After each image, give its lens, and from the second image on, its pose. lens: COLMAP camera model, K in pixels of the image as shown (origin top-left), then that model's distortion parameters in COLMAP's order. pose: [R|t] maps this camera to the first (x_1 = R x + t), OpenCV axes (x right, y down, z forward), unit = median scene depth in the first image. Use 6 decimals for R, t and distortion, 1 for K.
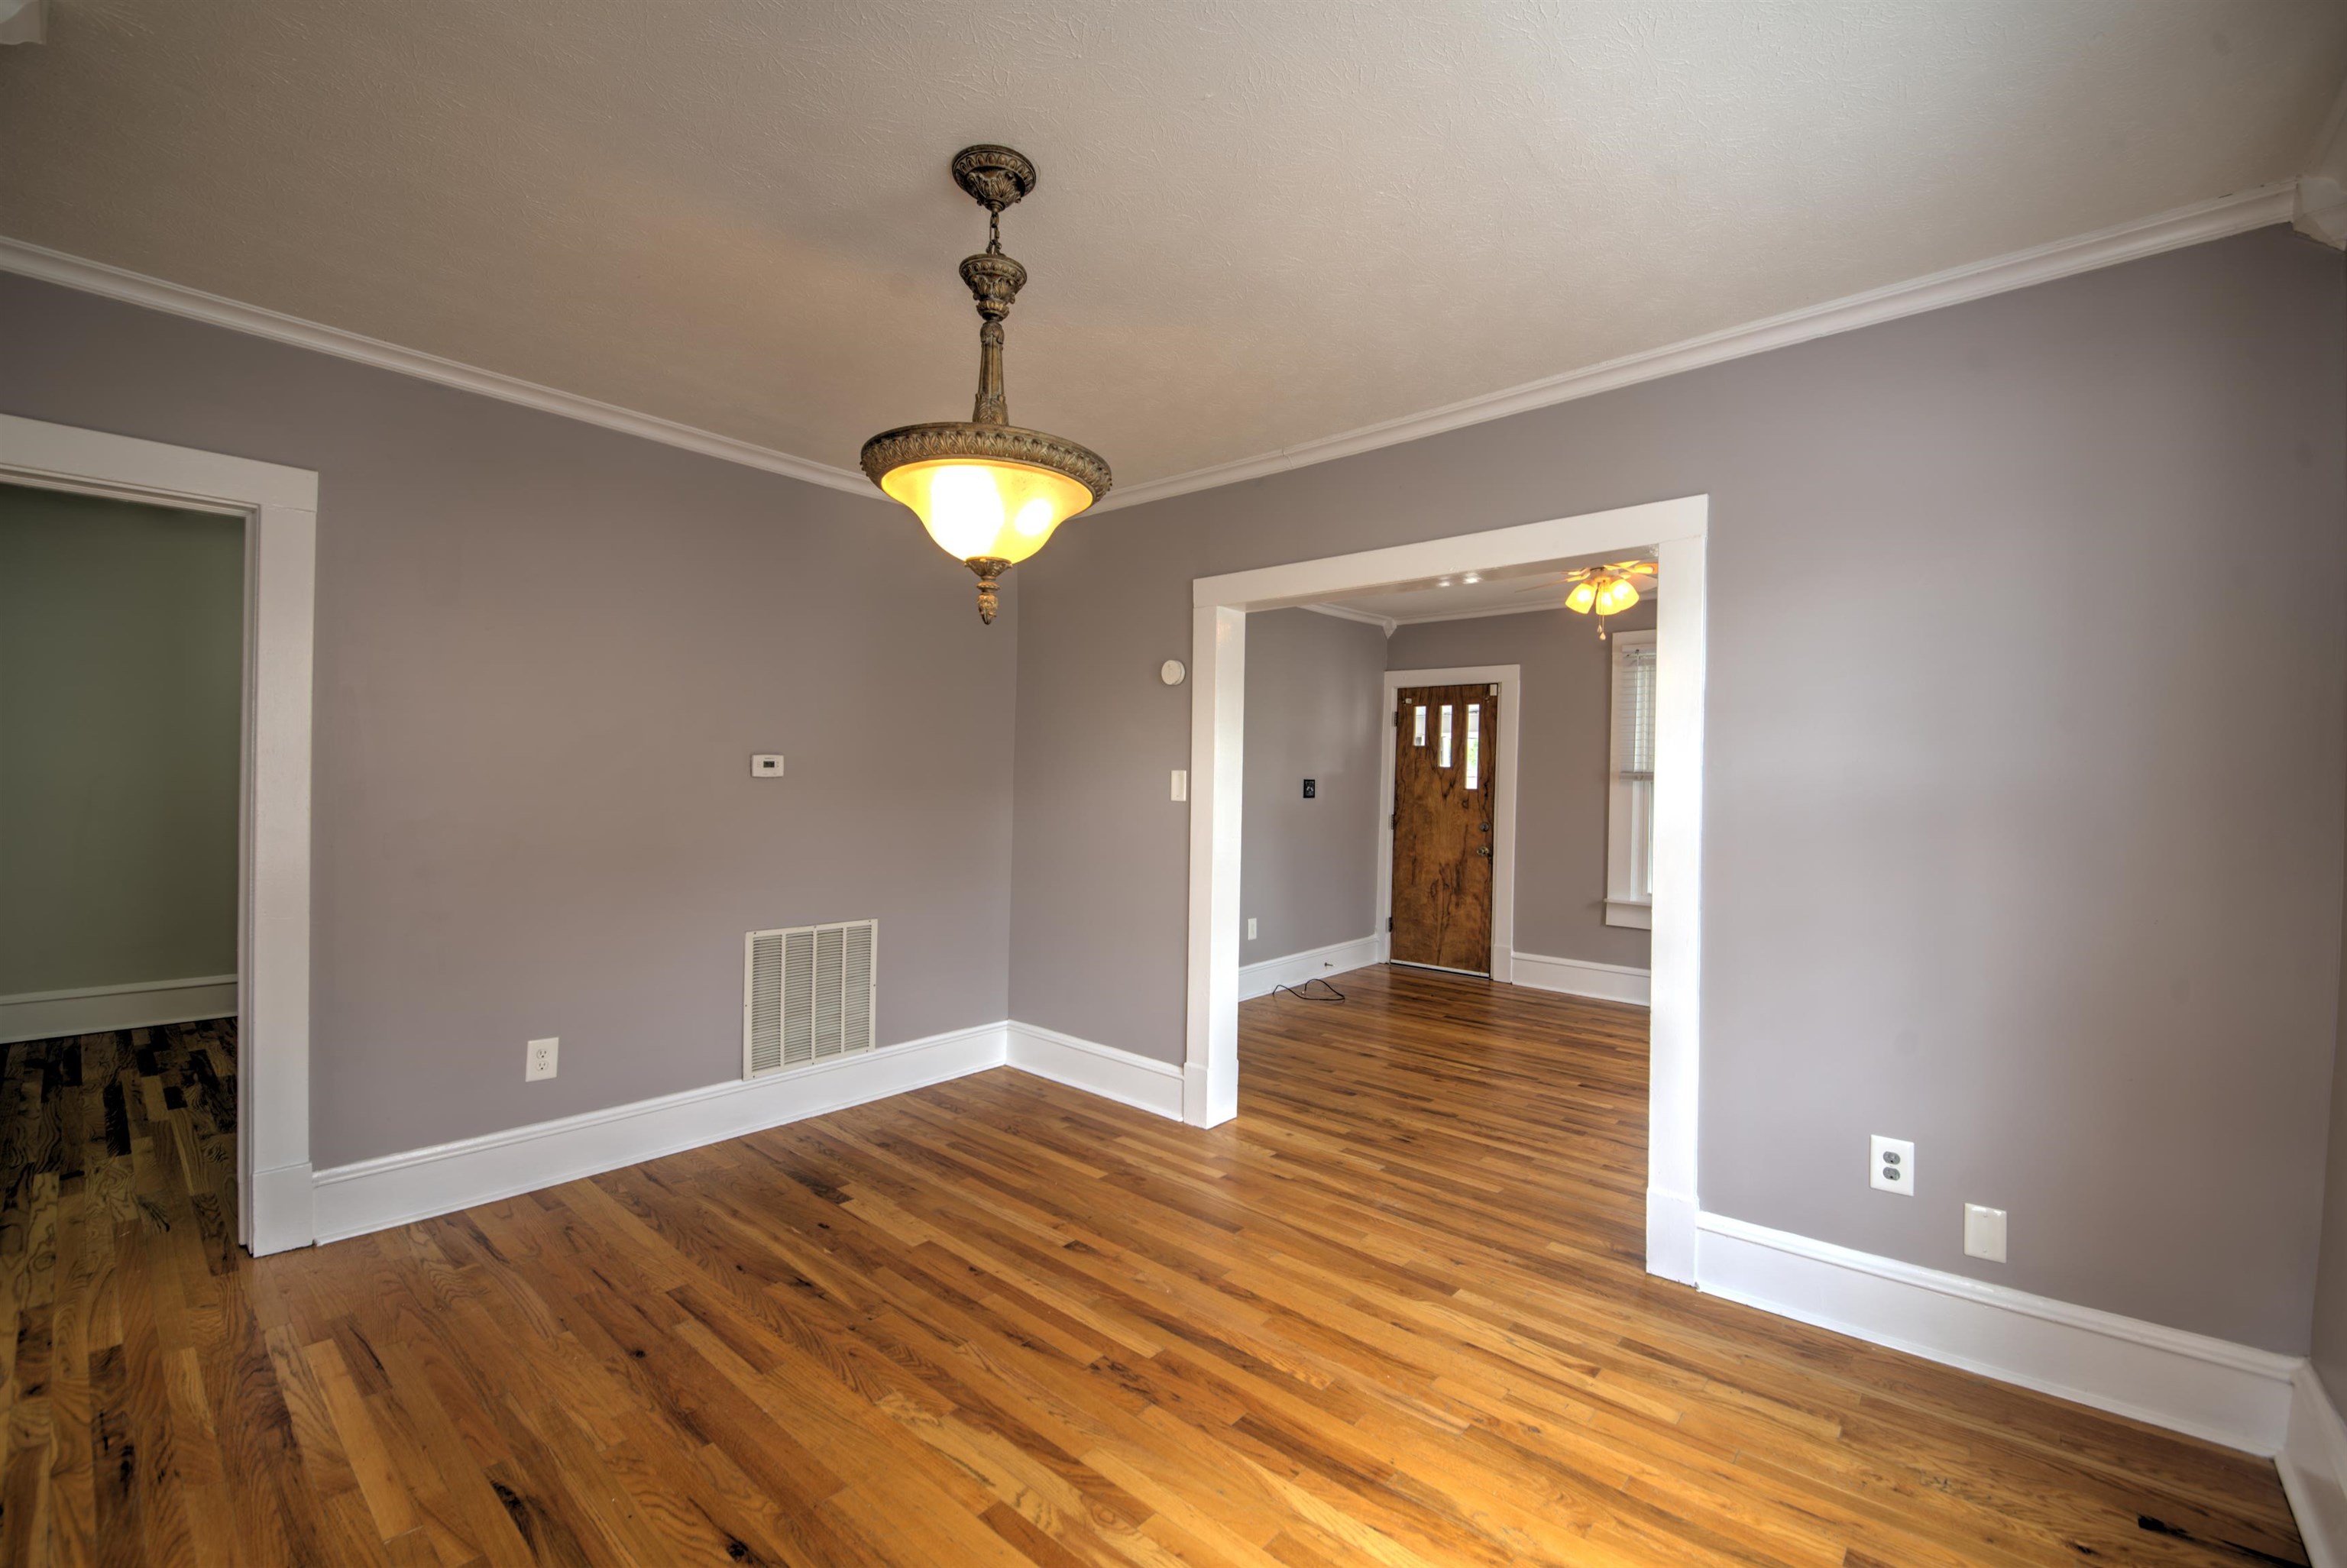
lens RADIAL K [[966.4, 0, 1165.3], [0, 966.4, 788.3], [0, 0, 1]] dist [0.025754, -0.019656]
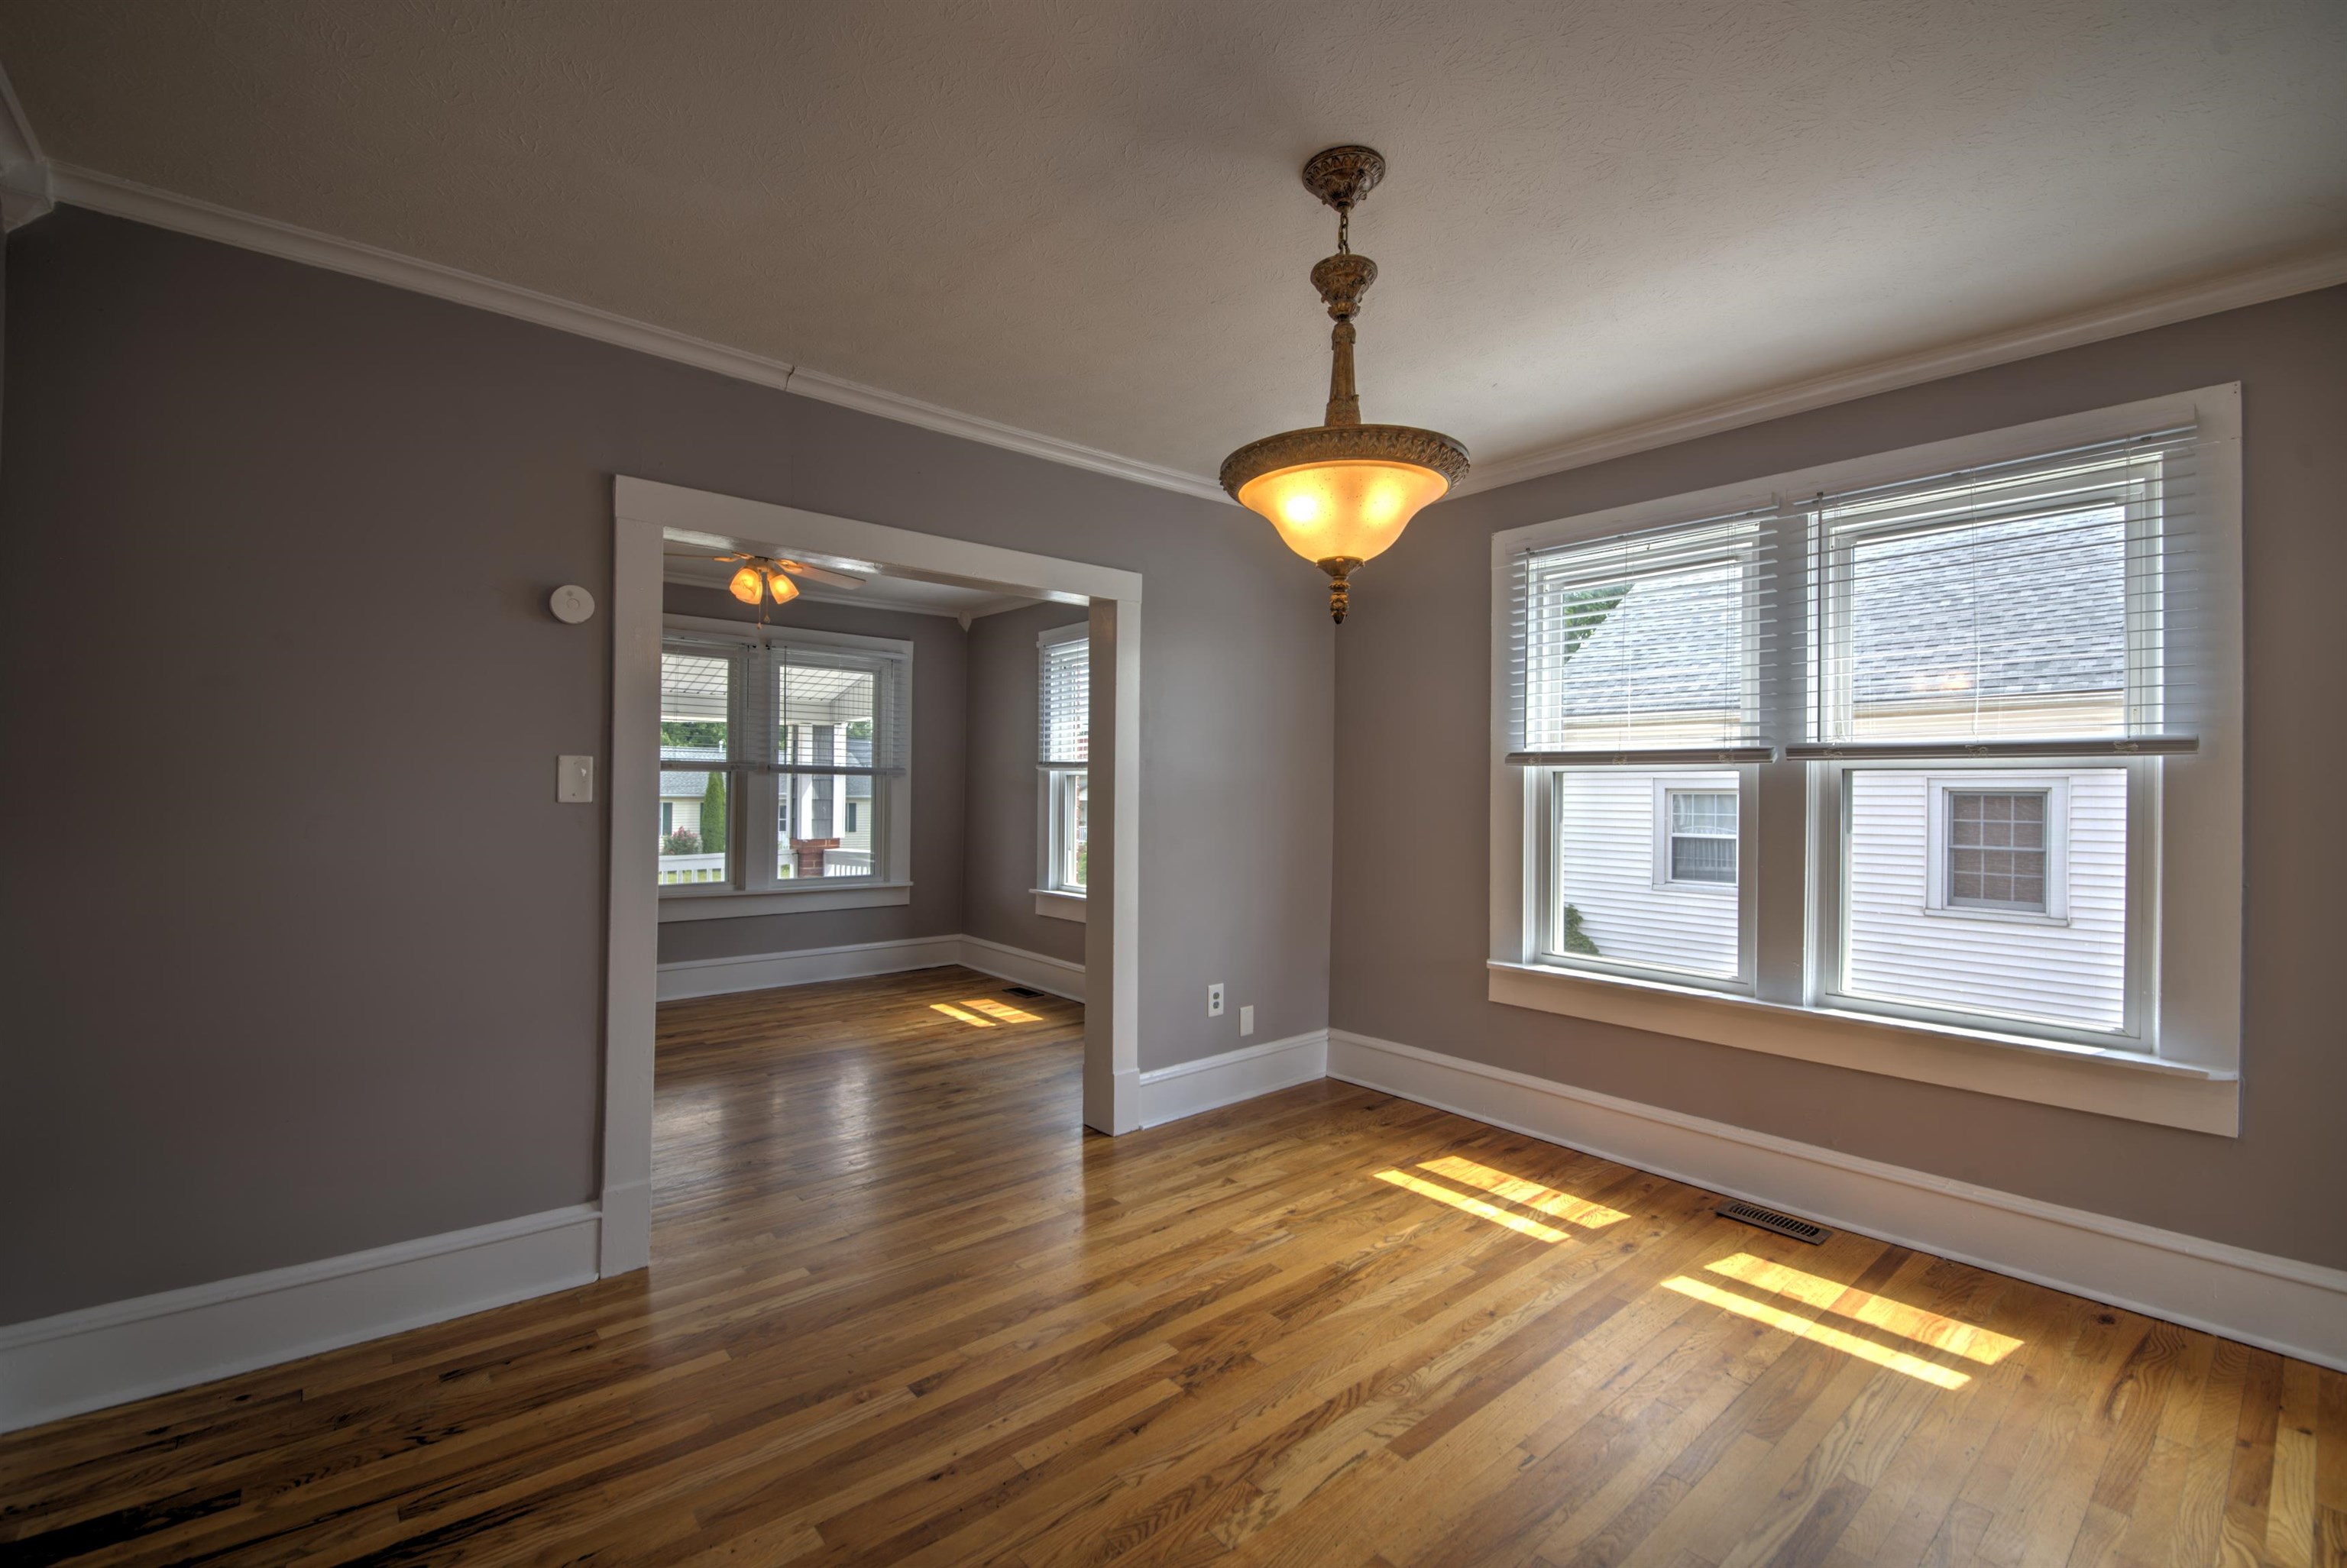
lens RADIAL K [[1002.4, 0, 1173.5], [0, 1002.4, 784.0], [0, 0, 1]] dist [0.040084, -0.035650]
pose [[0.146539, -0.012105, 0.989131, -0.516713], [0.000350, 0.999926, 0.012186, -0.005890], [-0.989205, -0.001439, 0.146532, 0.423705]]
